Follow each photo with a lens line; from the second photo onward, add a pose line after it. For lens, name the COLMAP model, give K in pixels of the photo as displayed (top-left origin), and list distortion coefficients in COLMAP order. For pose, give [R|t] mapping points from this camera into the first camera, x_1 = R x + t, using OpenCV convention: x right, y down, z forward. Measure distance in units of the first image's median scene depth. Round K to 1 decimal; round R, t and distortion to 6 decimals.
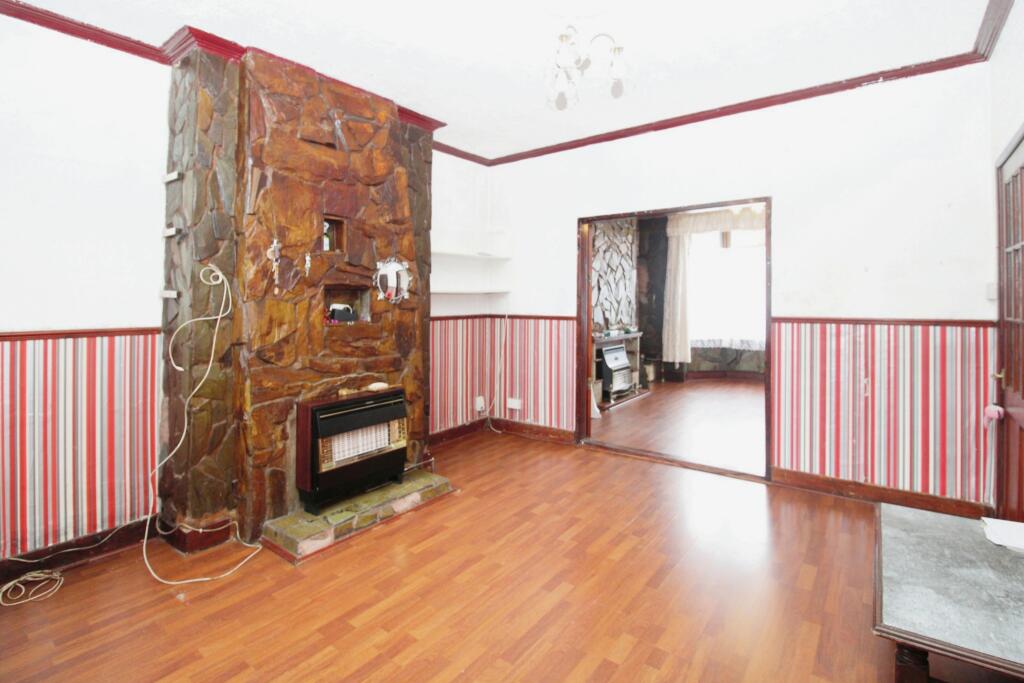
lens RADIAL K [[490.0, 0, 513.0], [0, 490.0, 312.9], [0, 0, 1]] dist [-0.000335, -0.013320]
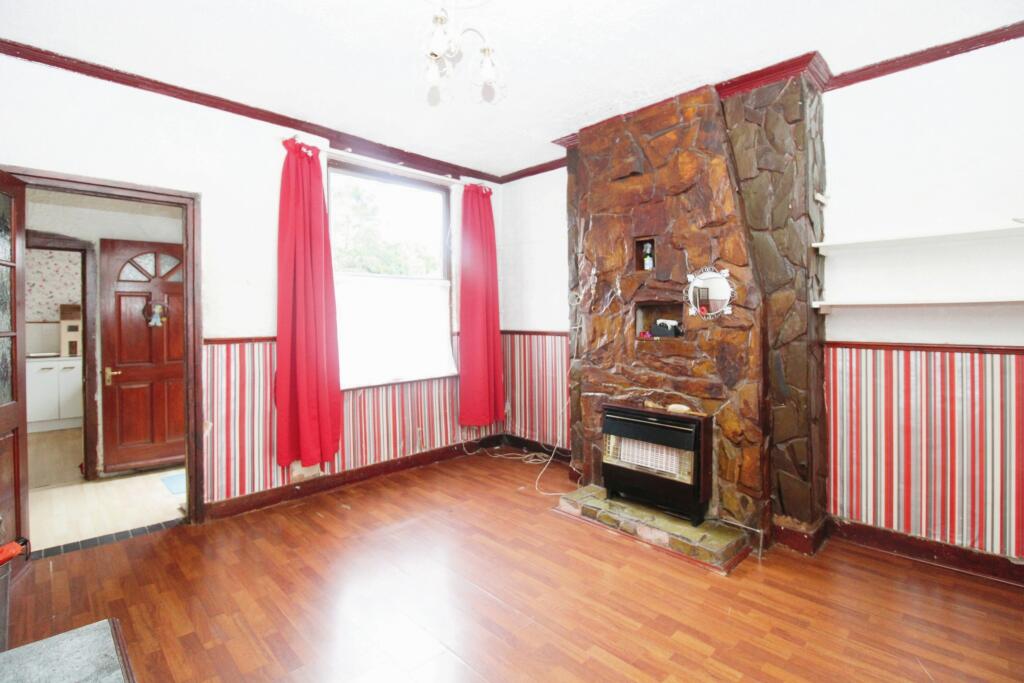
lens RADIAL K [[475.7, 0, 513.7], [0, 475.7, 332.4], [0, 0, 1]] dist [0.001559, -0.013567]
pose [[-0.138888, 0.038107, -0.989575, 0.687989], [-0.026210, 0.998768, 0.042140, -0.025484], [0.989961, 0.031789, -0.137718, 0.843150]]
